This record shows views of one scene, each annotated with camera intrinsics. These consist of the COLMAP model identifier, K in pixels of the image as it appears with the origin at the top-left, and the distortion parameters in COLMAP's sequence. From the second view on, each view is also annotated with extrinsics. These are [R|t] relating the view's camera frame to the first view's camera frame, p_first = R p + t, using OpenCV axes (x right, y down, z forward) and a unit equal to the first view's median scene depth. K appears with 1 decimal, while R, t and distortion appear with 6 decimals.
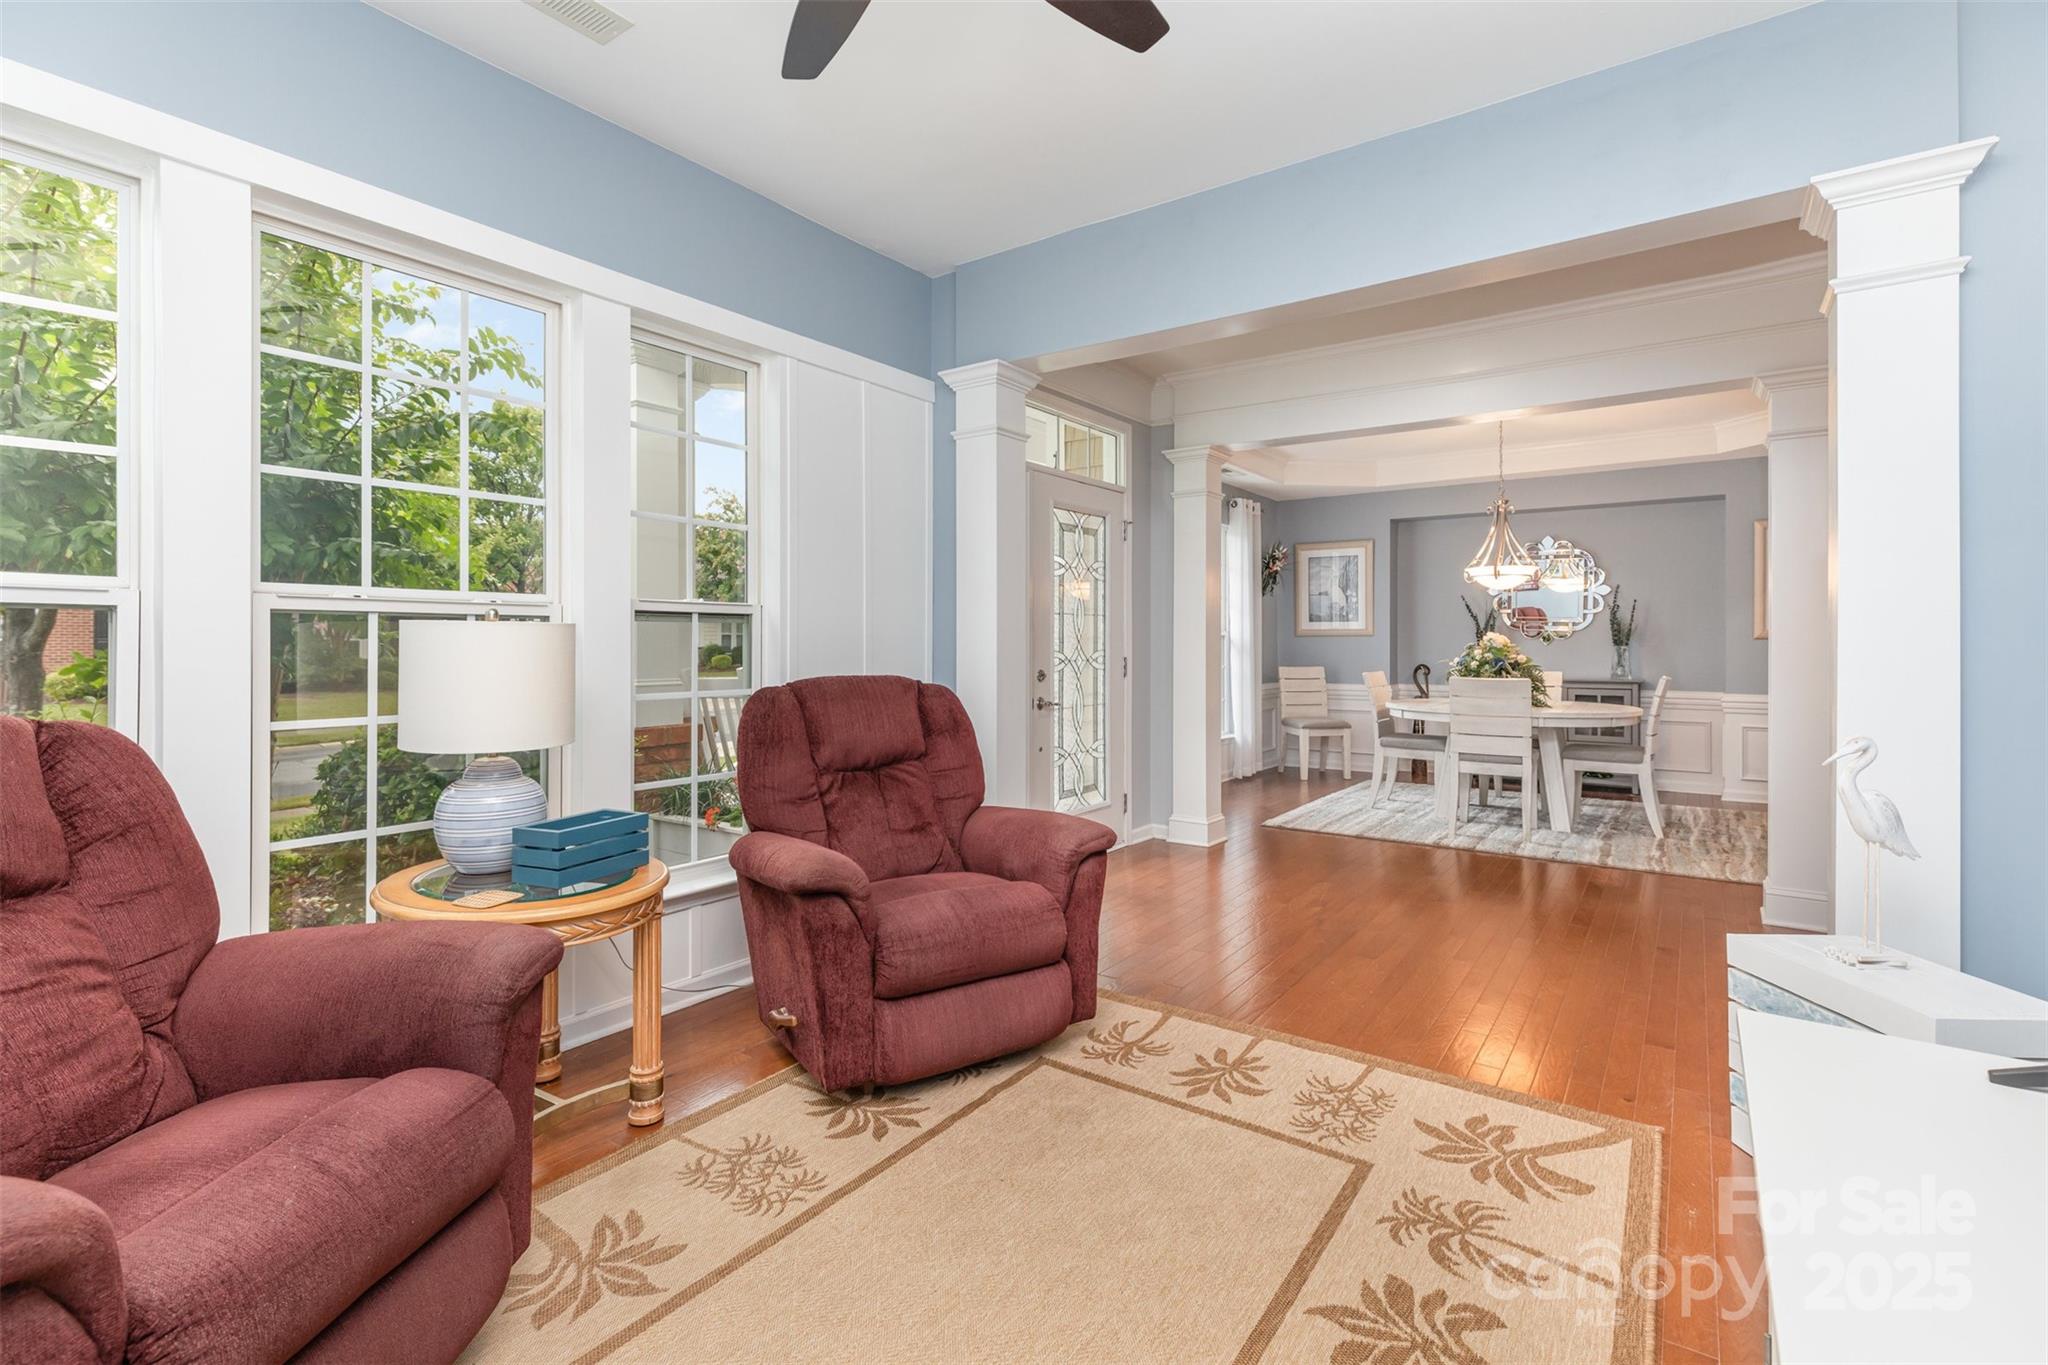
lens RADIAL K [[940.4, 0, 1021.3], [0, 940.4, 643.4], [0, 0, 1]] dist [0.003498, -0.000157]
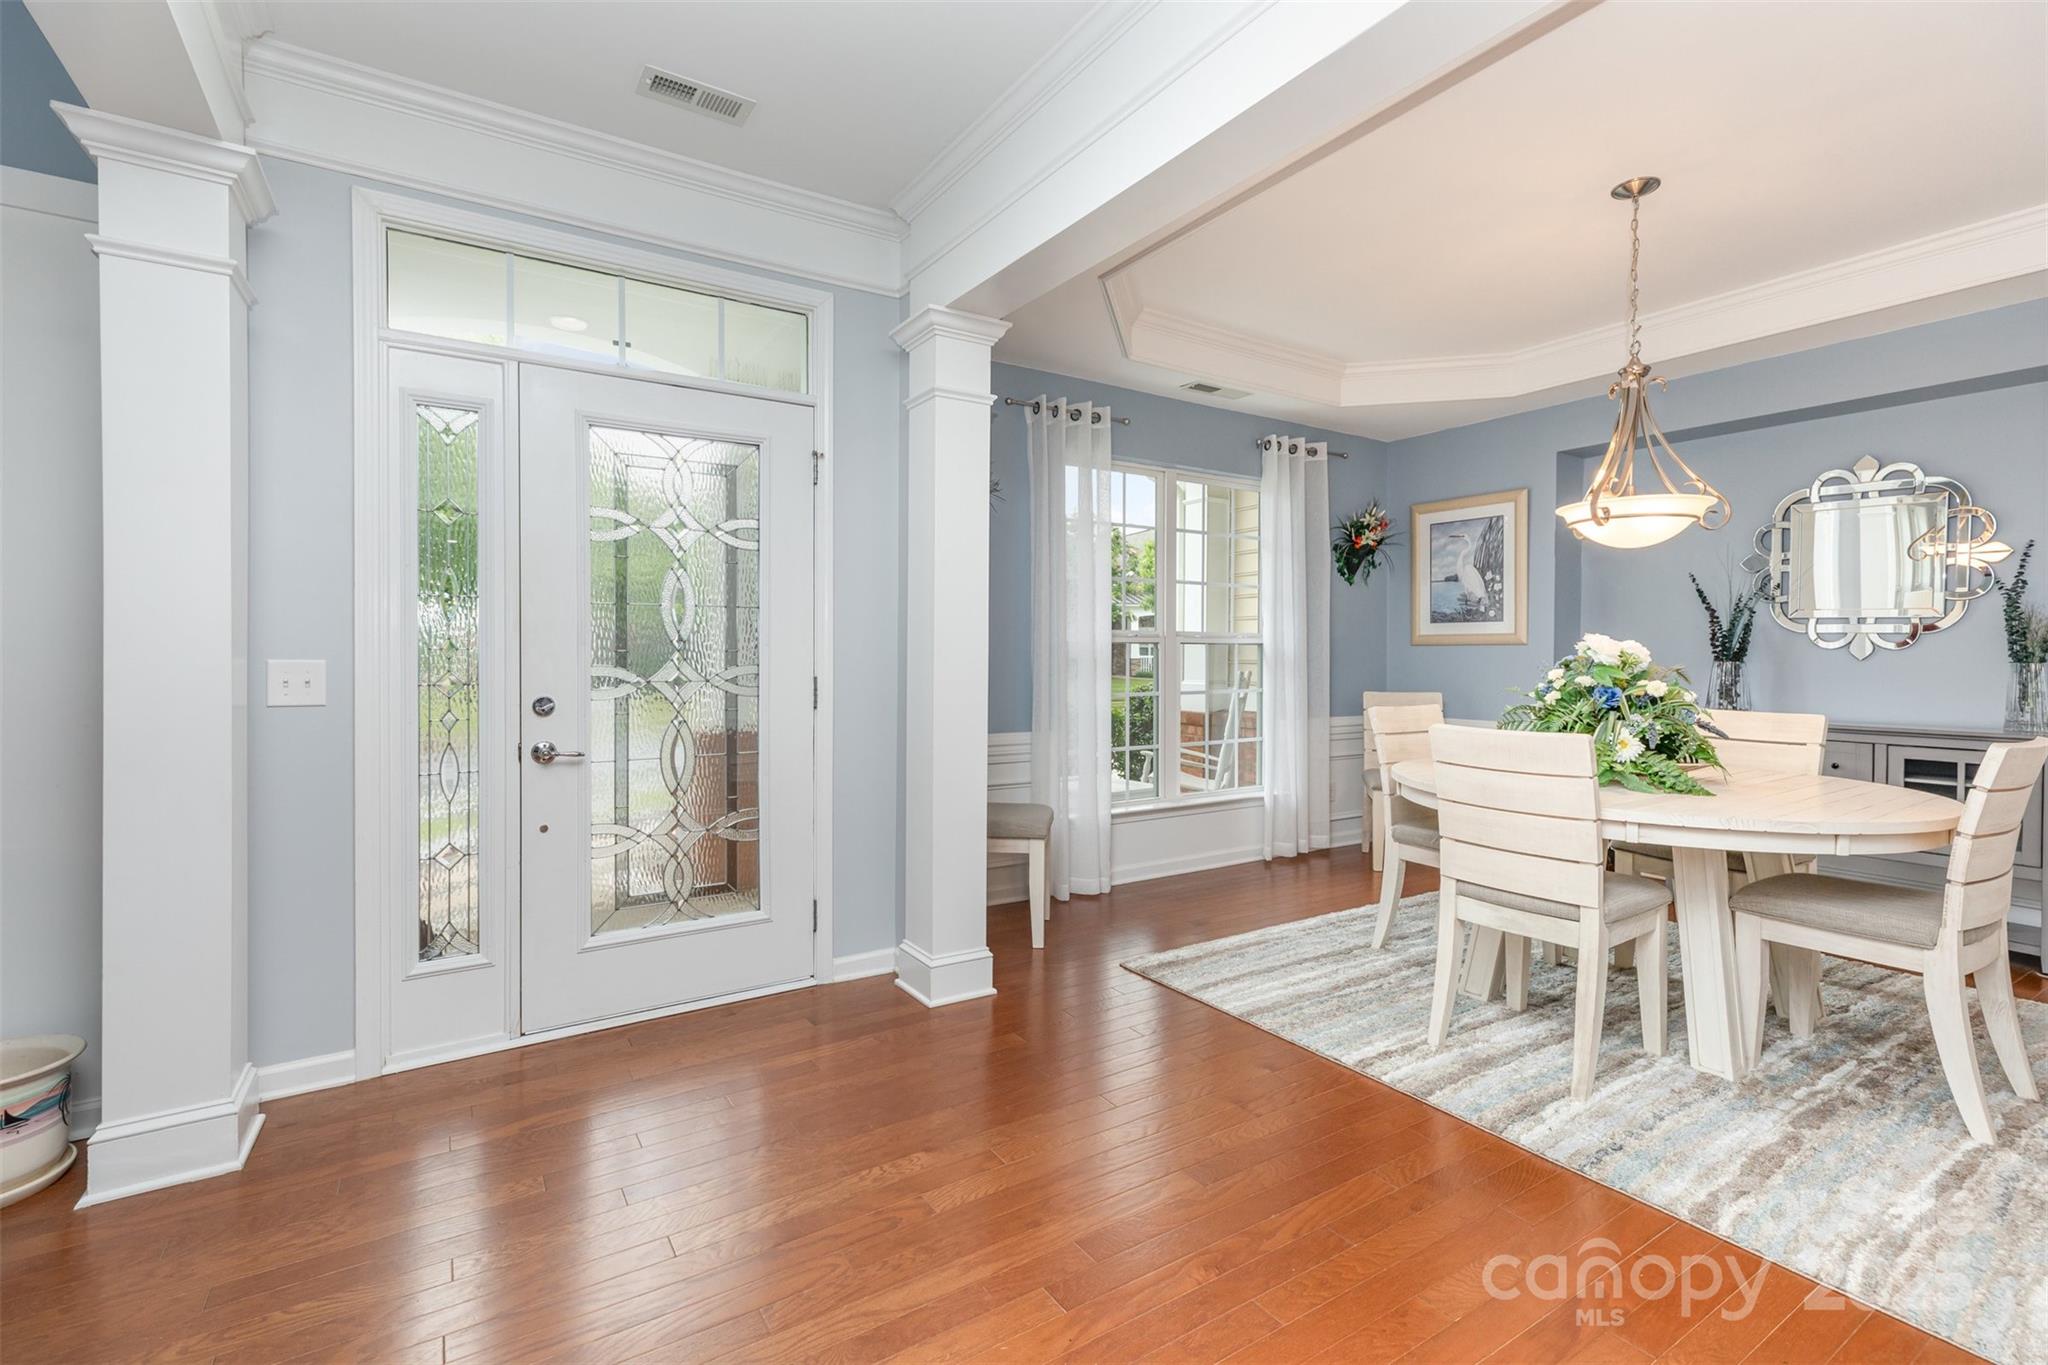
lens RADIAL K [[917.8, 0, 1017.2], [0, 917.8, 664.7], [0, 0, 1]] dist [0.001536, 0.000566]
pose [[0.930105, 0.008519, -0.367194, 0.290250], [-0.004620, 0.999923, 0.011496, 0.000138], [0.367264, -0.008996, 0.930073, 0.321079]]
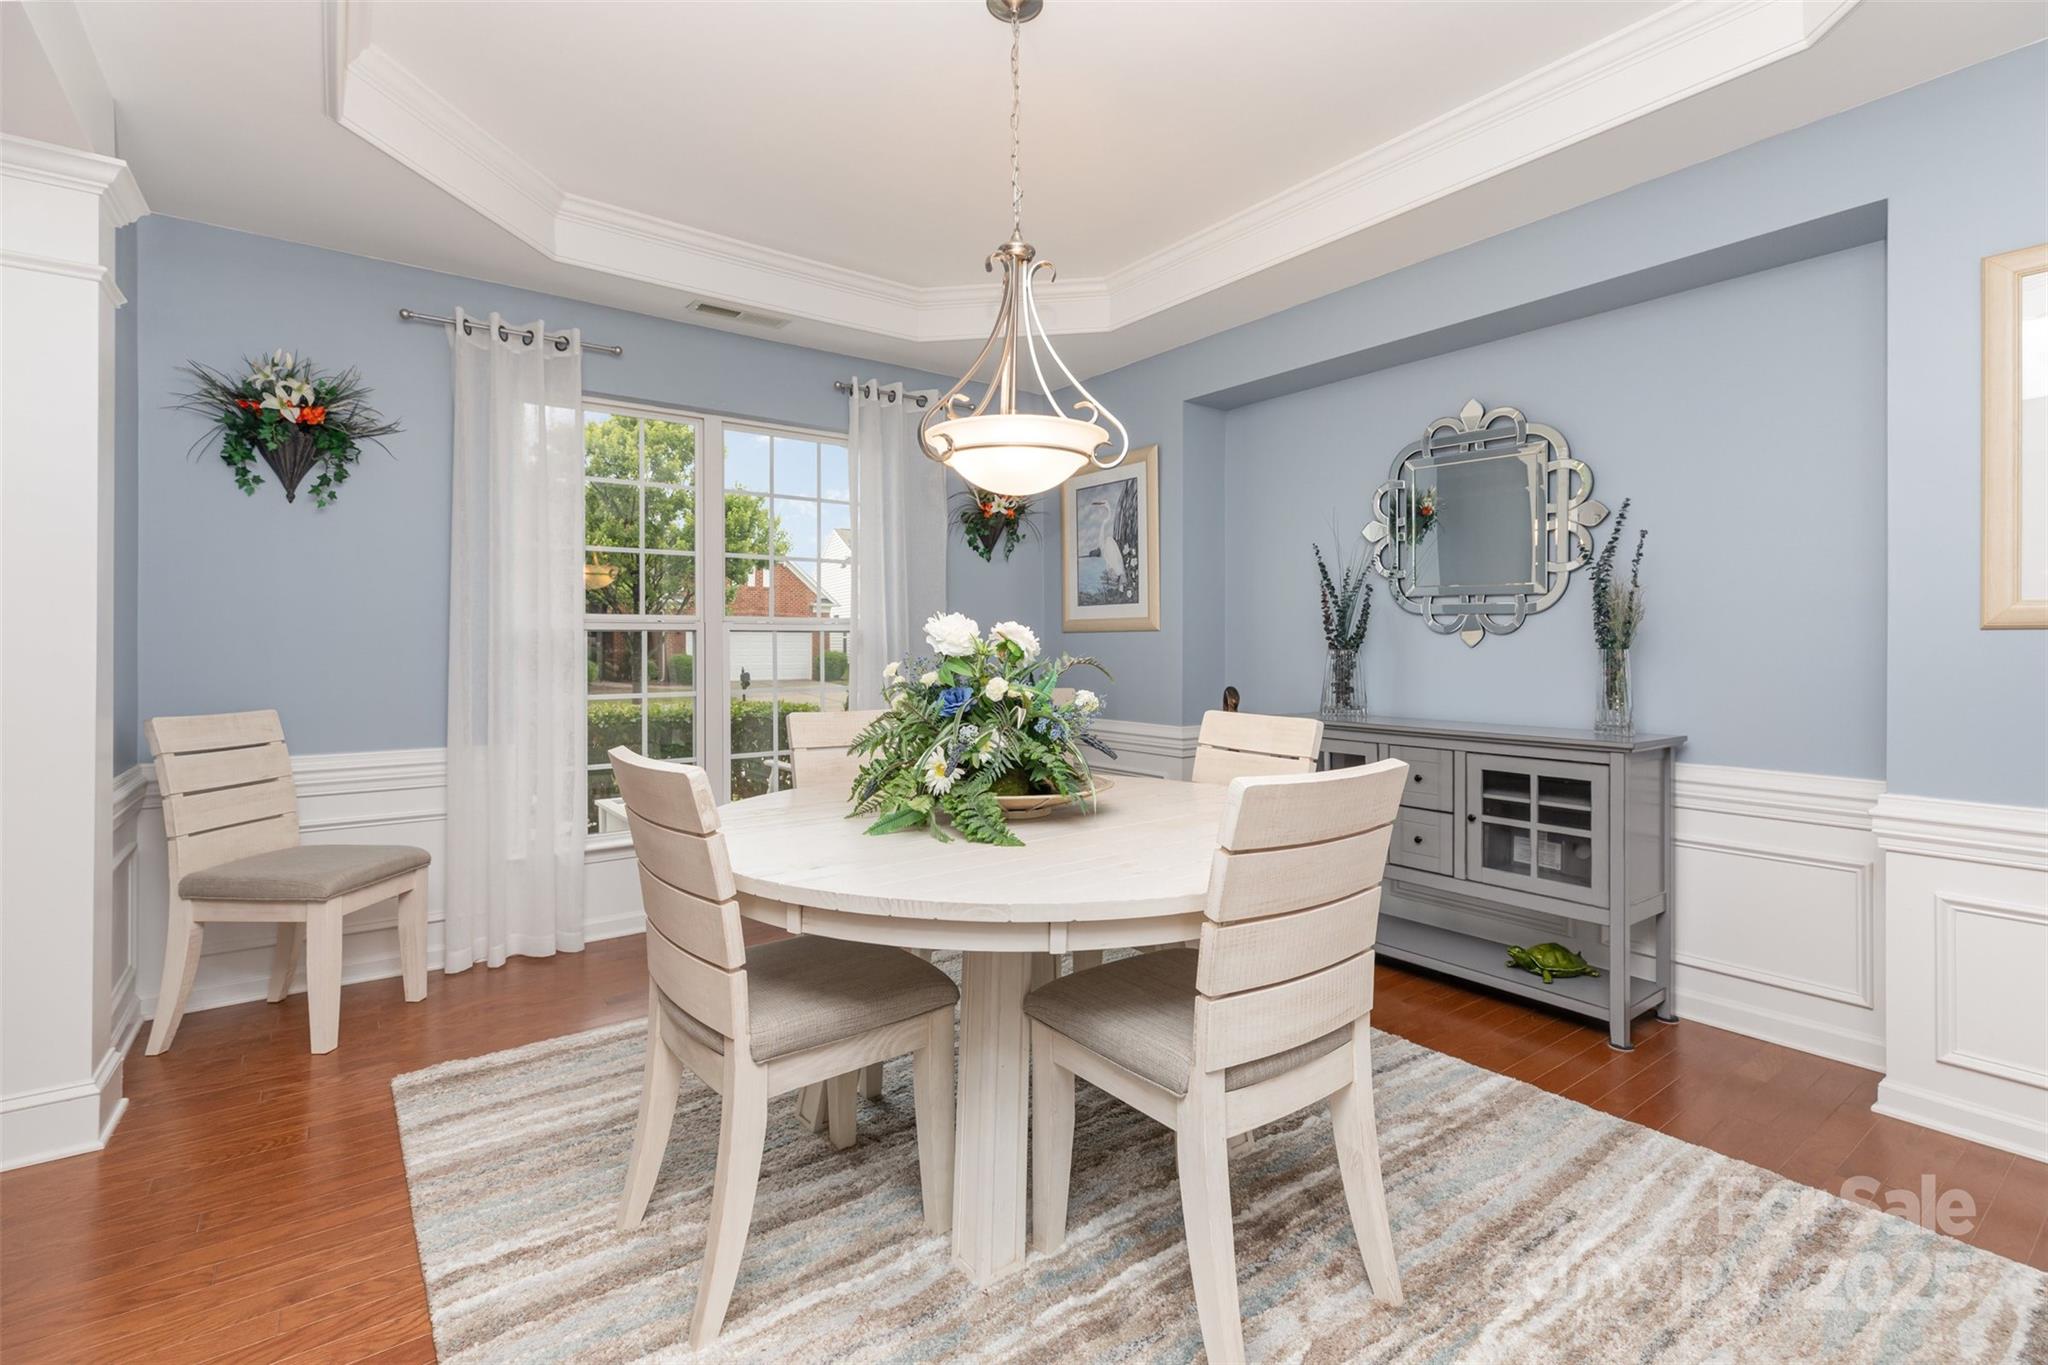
lens RADIAL K [[940.4, 0, 1021.3], [0, 940.4, 643.4], [0, 0, 1]] dist [0.003498, -0.000157]
pose [[0.955076, -0.001433, -0.296359, 0.465636], [0.000841, 0.999997, -0.002123, 0.000355], [0.296361, 0.001778, 0.955074, 0.492490]]
